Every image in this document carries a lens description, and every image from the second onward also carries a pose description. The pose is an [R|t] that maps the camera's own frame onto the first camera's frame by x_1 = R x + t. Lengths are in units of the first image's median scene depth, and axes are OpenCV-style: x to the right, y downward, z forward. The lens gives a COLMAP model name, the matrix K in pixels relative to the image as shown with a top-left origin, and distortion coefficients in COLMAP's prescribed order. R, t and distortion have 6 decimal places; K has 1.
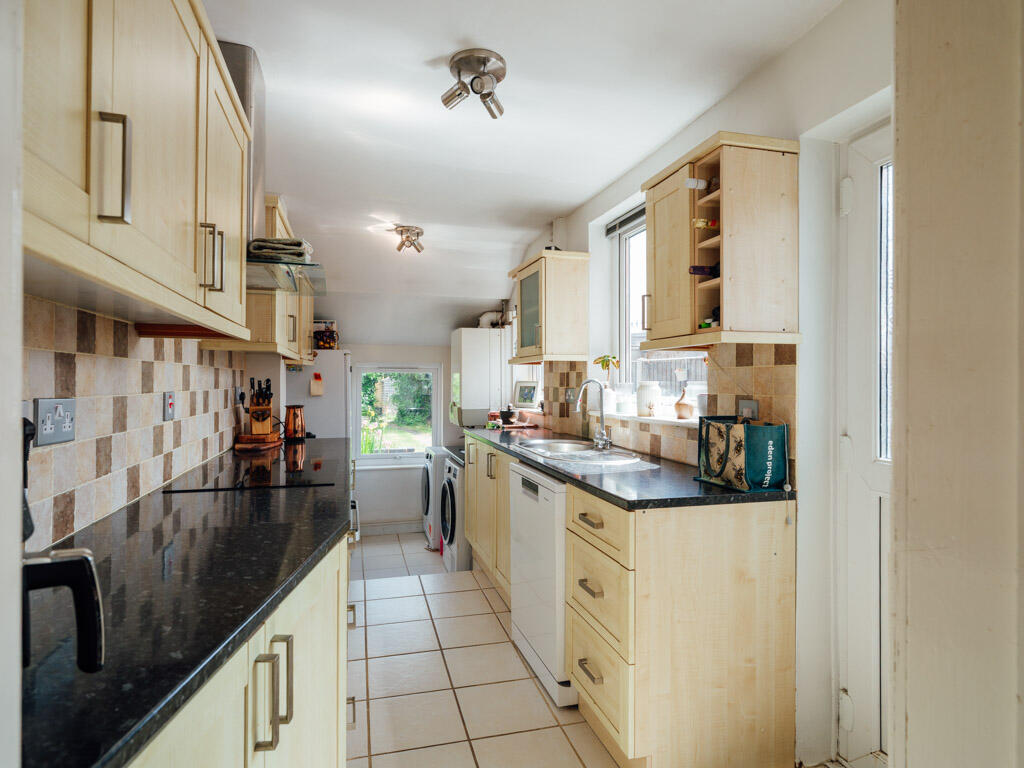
lens RADIAL K [[560.8, 0, 512.0], [0, 560.8, 384.0], [0, 0, 1]] dist [-0.000300, -0.000231]
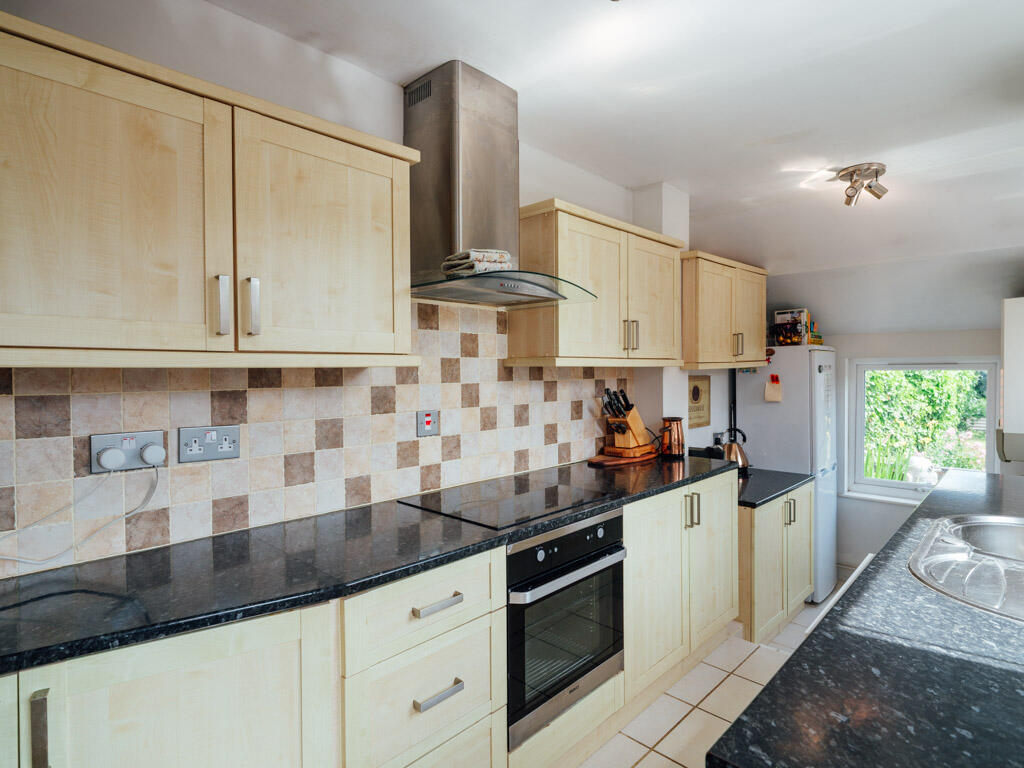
lens RADIAL K [[553.5, 0, 512.0], [0, 553.5, 384.0], [0, 0, 1]] dist [0.023571, -0.000385]
pose [[0.509291, 0.010875, -0.860526, 0.200465], [0.007499, 0.999826, 0.017074, -0.026868], [0.860562, -0.015149, 0.509121, 0.281859]]
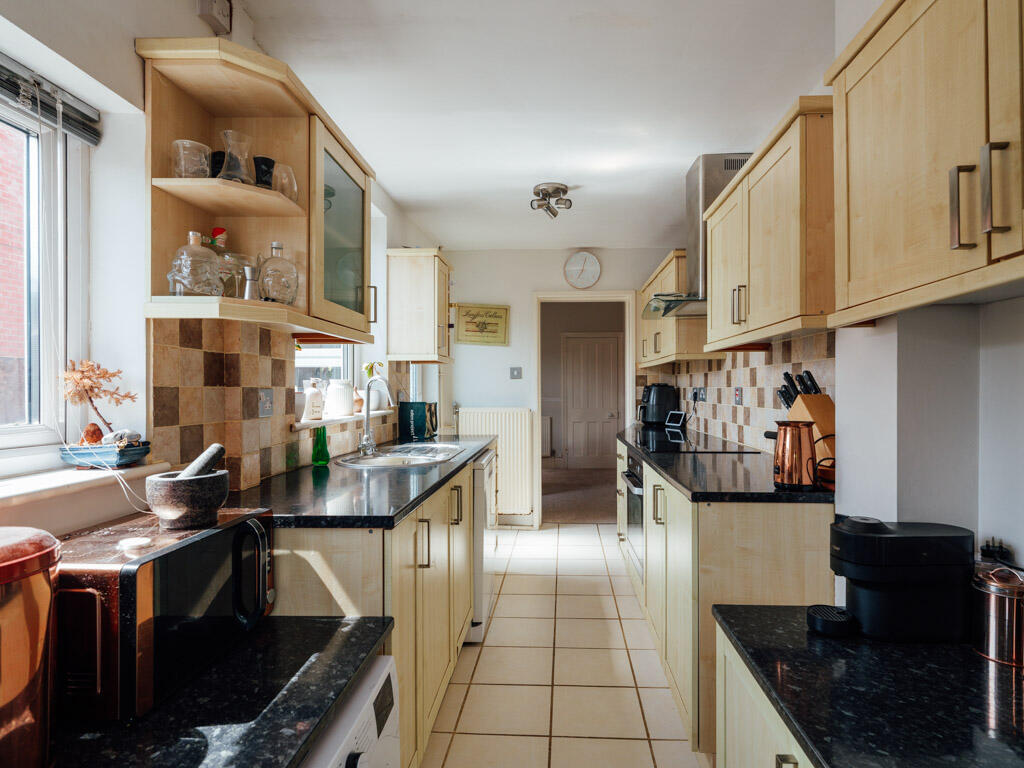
lens RADIAL K [[560.8, 0, 512.0], [0, 560.8, 384.0], [0, 0, 1]] dist [-0.000300, -0.000231]
pose [[-0.936553, 0.001519, 0.350521, -0.272355], [0.000030, 0.999991, -0.004253, 0.005750], [-0.350525, -0.003973, -0.936545, 1.321485]]
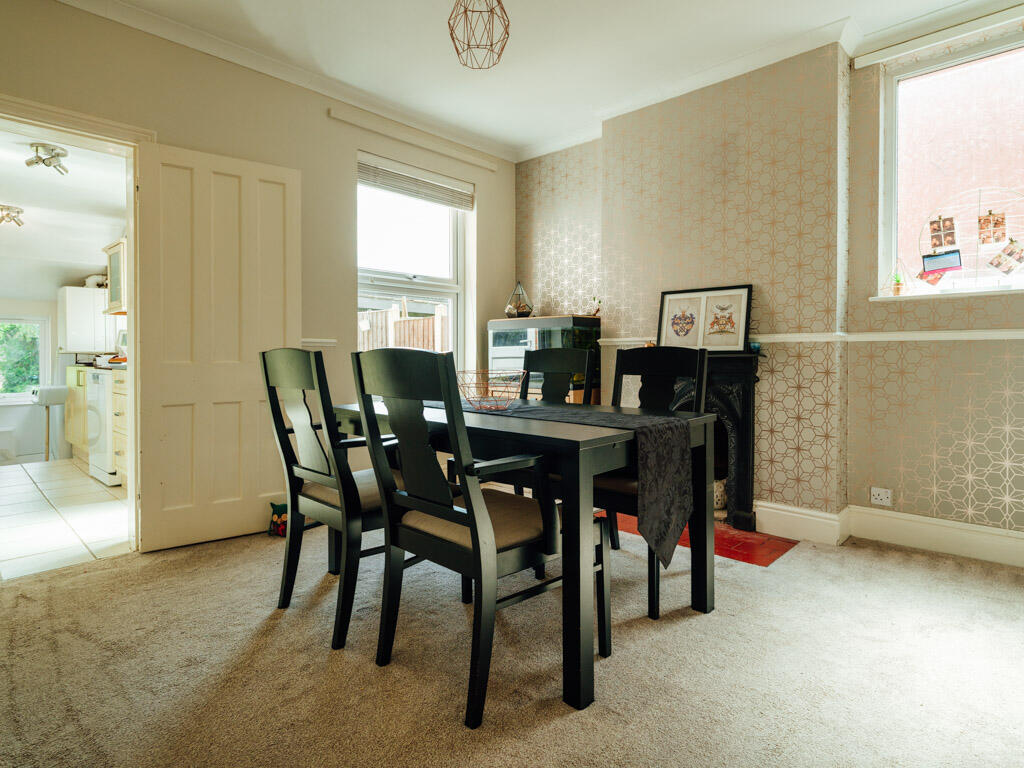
lens RADIAL K [[568.2, 0, 512.5], [0, 568.2, 359.5], [0, 0, 1]] dist [-0.000926, -0.000739]
pose [[0.864690, -0.010764, 0.502191, 0.164383], [0.006806, 0.999930, 0.009714, 0.070898], [-0.502260, -0.004981, 0.864702, -0.737550]]
